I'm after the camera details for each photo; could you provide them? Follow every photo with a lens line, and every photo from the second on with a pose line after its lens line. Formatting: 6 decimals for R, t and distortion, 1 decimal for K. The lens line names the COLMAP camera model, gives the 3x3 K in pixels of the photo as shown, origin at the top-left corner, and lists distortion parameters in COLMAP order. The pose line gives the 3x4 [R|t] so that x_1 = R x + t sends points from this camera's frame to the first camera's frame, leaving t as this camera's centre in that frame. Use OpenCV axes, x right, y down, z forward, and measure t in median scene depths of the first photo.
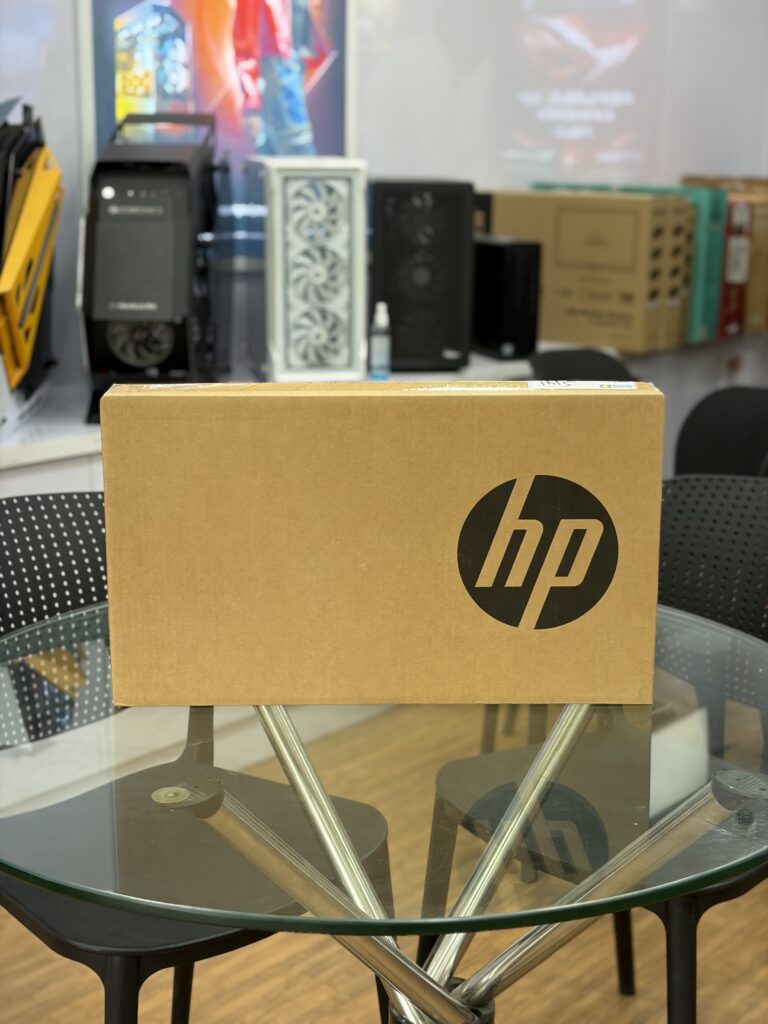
lens RADIAL K [[1560.0, 0, 399.0], [0, 1560.0, 510.3], [0, 0, 1]] dist [0.247931, -1.009061]
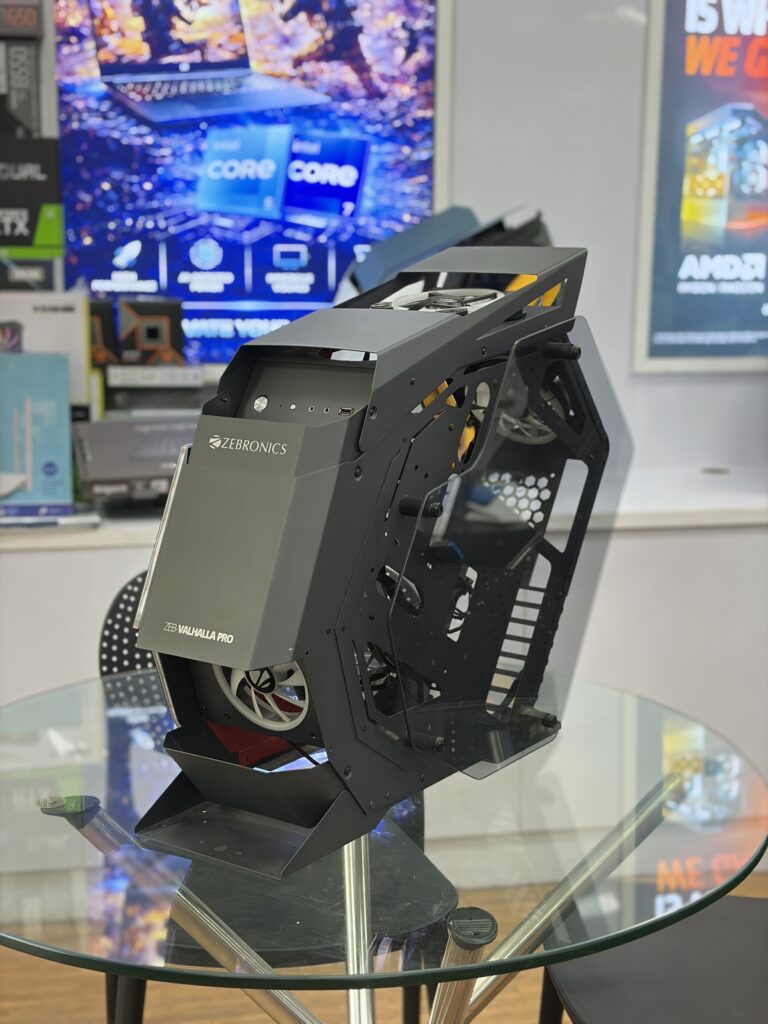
lens RADIAL K [[1560.0, 0, 399.0], [0, 1560.0, 510.3], [0, 0, 1]] dist [0.247931, -1.009061]
pose [[0.796579, 0.109237, -0.594583, 0.309100], [-0.137234, 0.990537, -0.001874, -0.031010], [0.588751, 0.083089, 0.804032, 0.072331]]
